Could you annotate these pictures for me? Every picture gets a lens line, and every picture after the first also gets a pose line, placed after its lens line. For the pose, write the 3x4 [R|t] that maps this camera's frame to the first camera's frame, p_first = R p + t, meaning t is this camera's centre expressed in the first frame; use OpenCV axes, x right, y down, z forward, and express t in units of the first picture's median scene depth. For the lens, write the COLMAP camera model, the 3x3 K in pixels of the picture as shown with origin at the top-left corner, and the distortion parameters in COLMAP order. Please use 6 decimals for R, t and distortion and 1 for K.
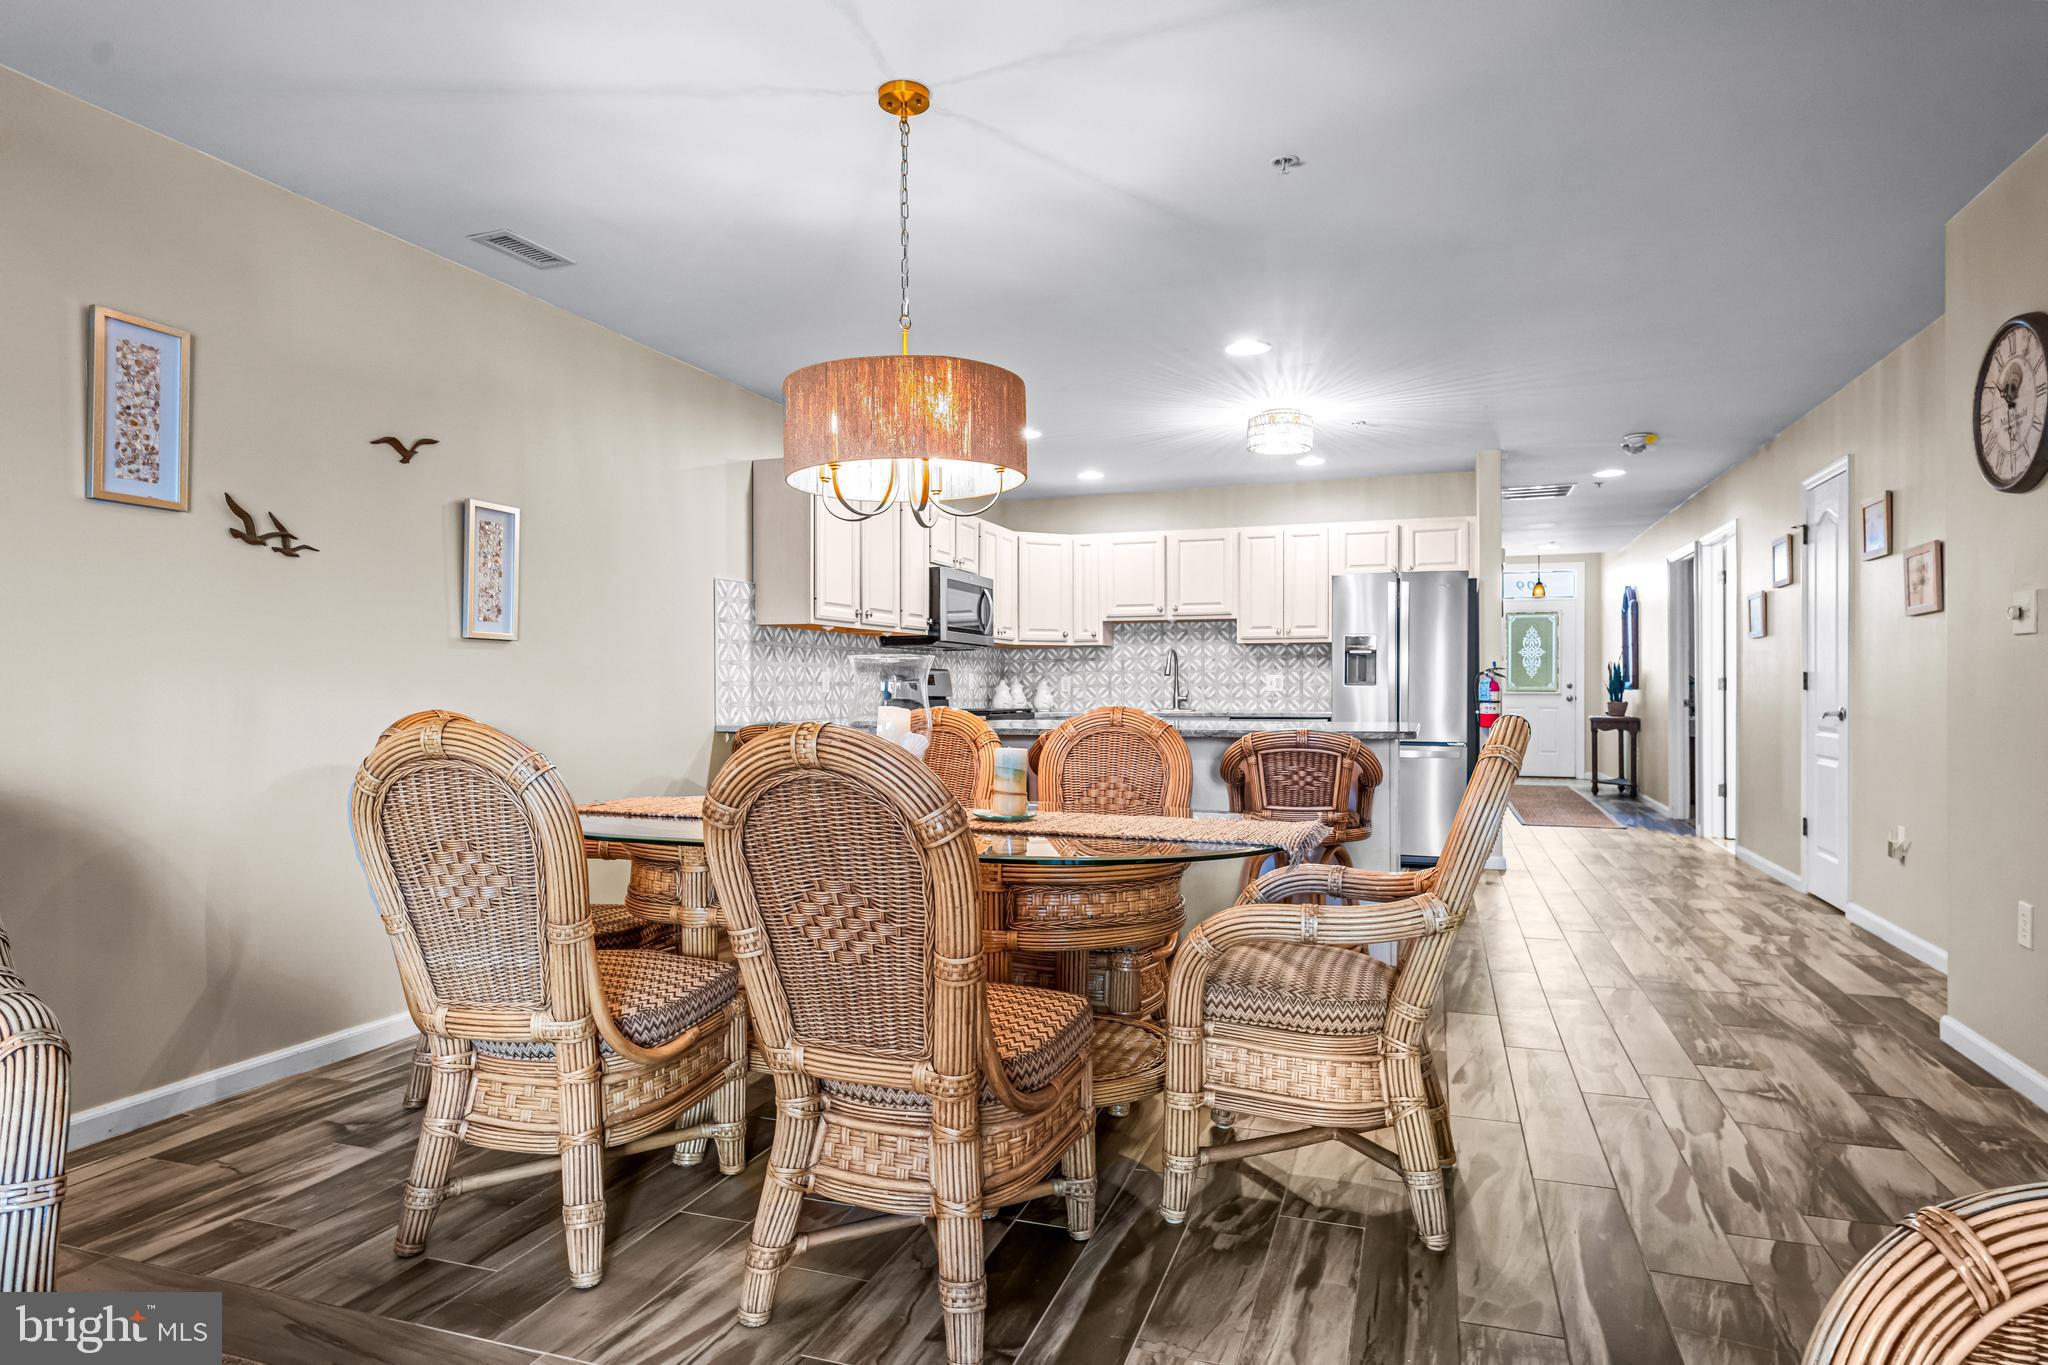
lens RADIAL K [[1187.8, 0, 1024.0], [0, 1187.8, 682.5], [0, 0, 1]] dist [-0.015109, 0.002026]
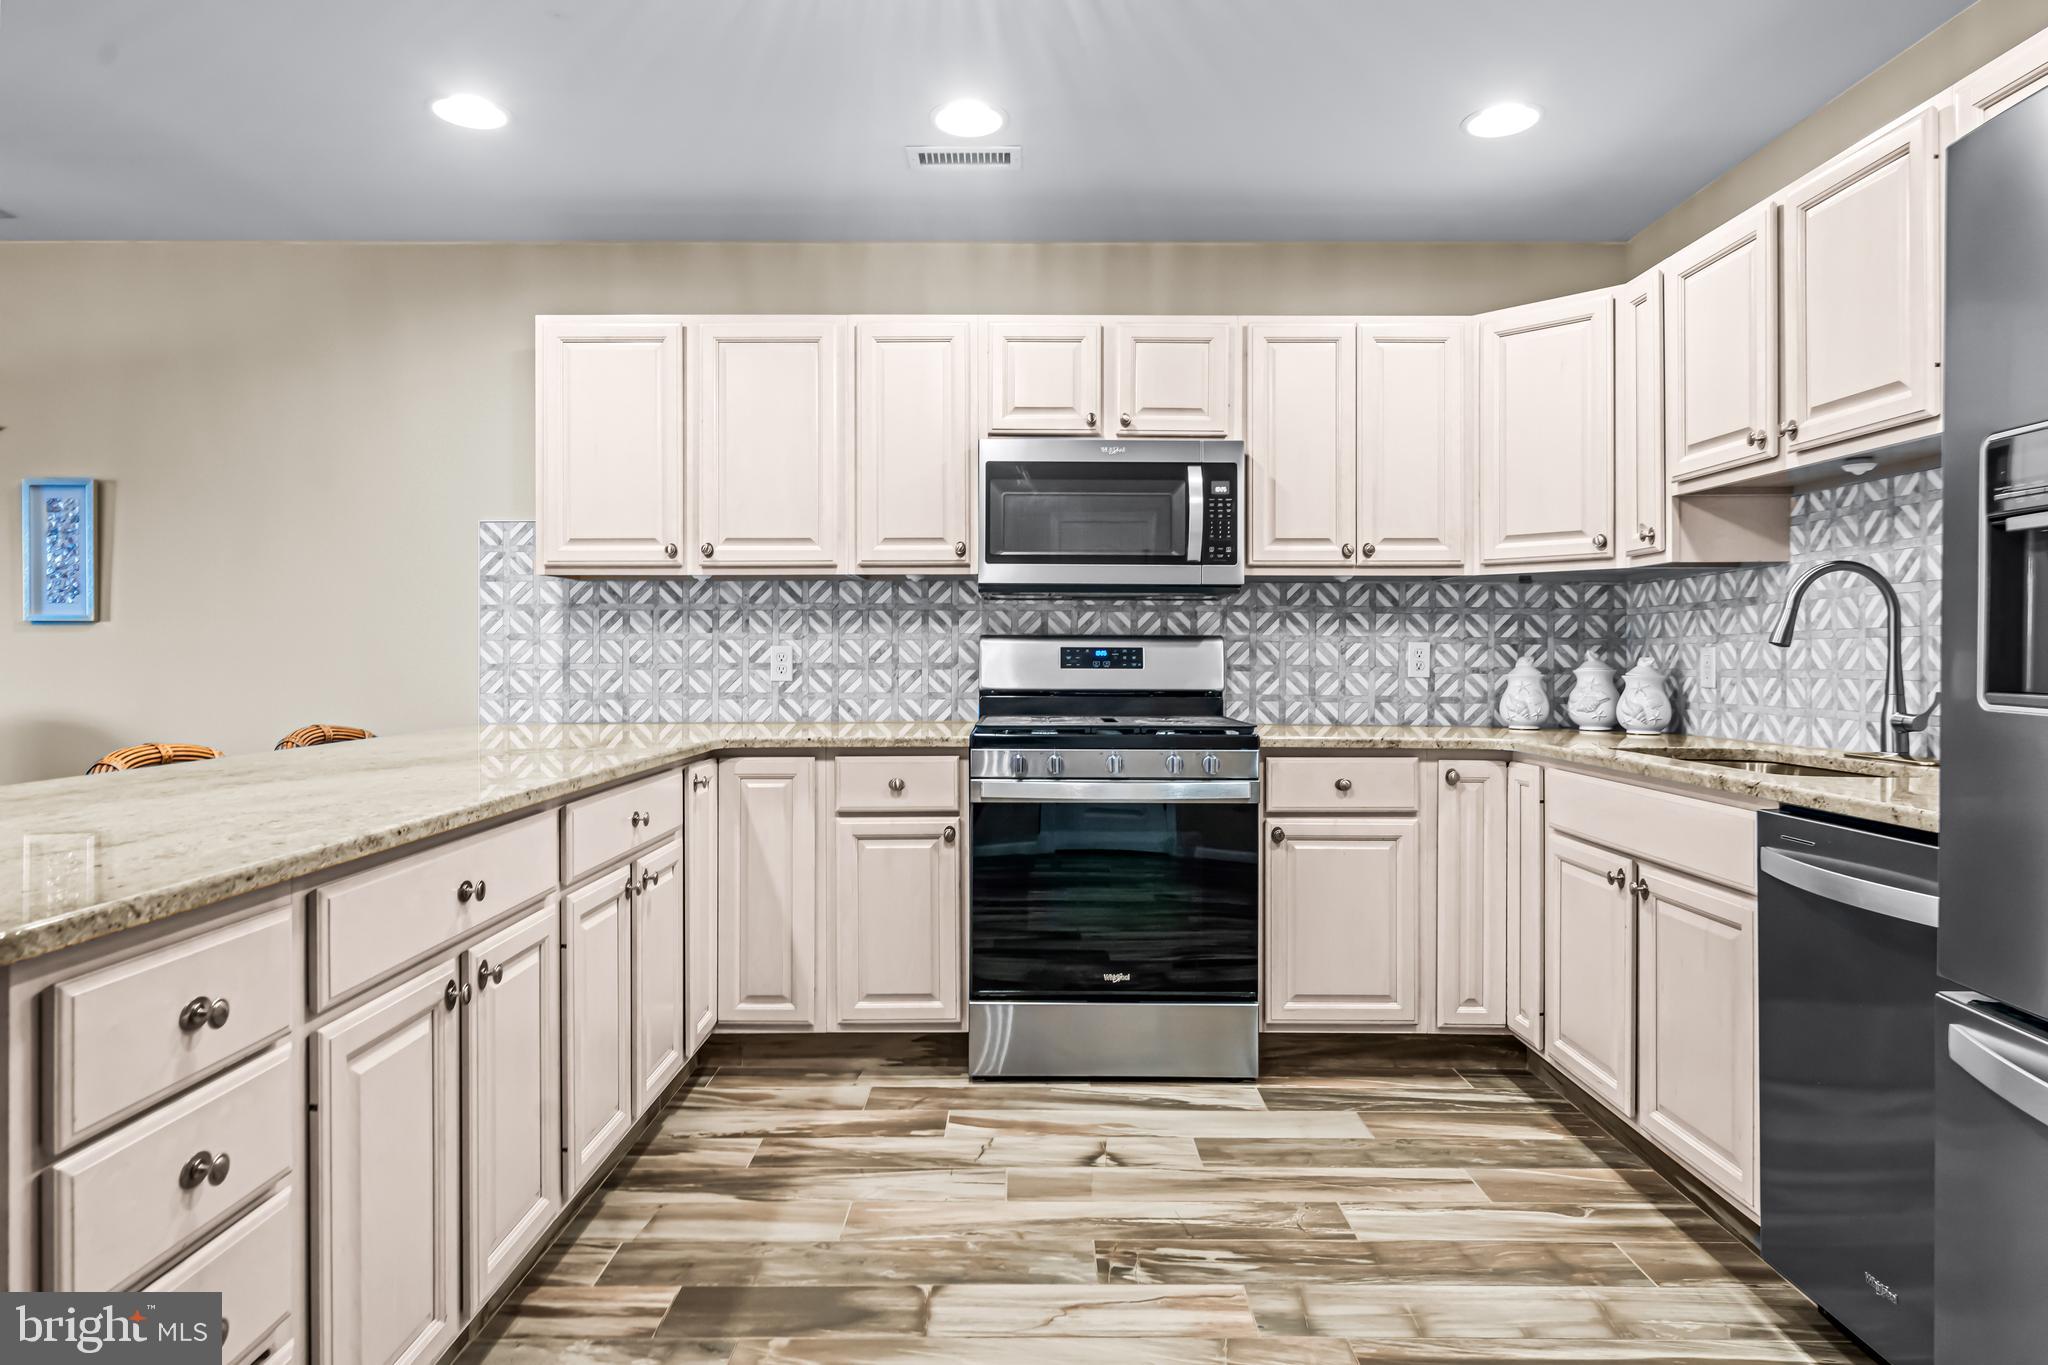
lens RADIAL K [[1207.2, 0, 1018.8], [0, 1207.2, 666.1], [0, 0, 1]] dist [0.000587, -0.000483]
pose [[0.321572, 0.013318, -0.946792, 0.363280], [0.003543, 0.999877, 0.015268, -0.006238], [0.946879, -0.008264, 0.321485, 0.714539]]
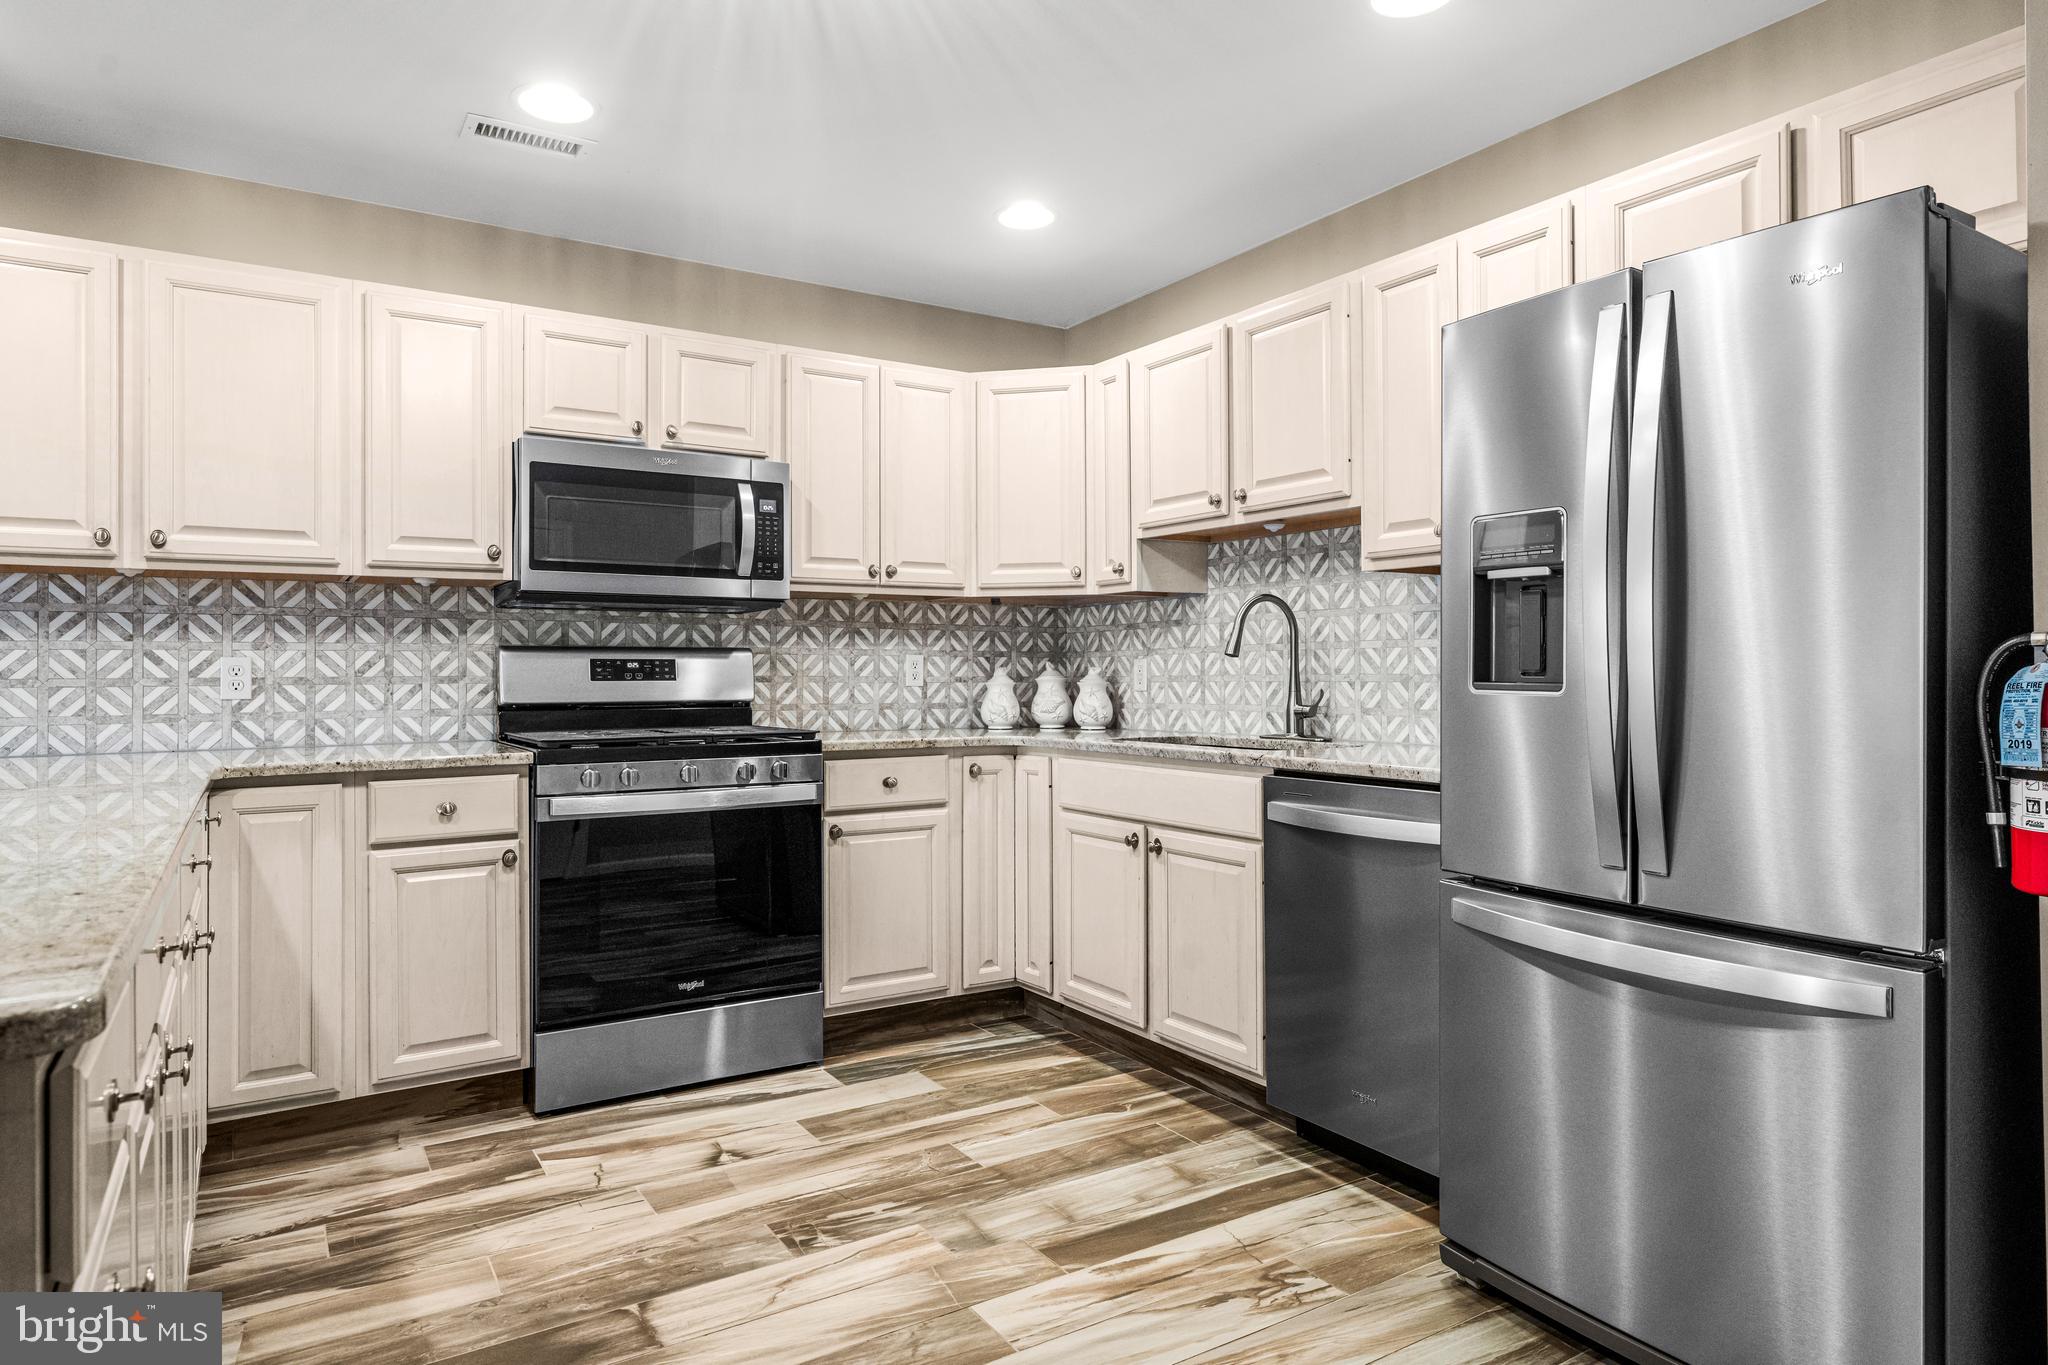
lens RADIAL K [[1205.2, 0, 1024.0], [0, 1205.2, 682.5], [0, 0, 1]] dist [-0.000248, -0.000457]
pose [[0.782320, 0.006399, -0.622843, 0.333081], [0.004969, 0.999851, 0.016513, -0.004169], [0.622856, -0.016014, 0.782172, 0.627503]]
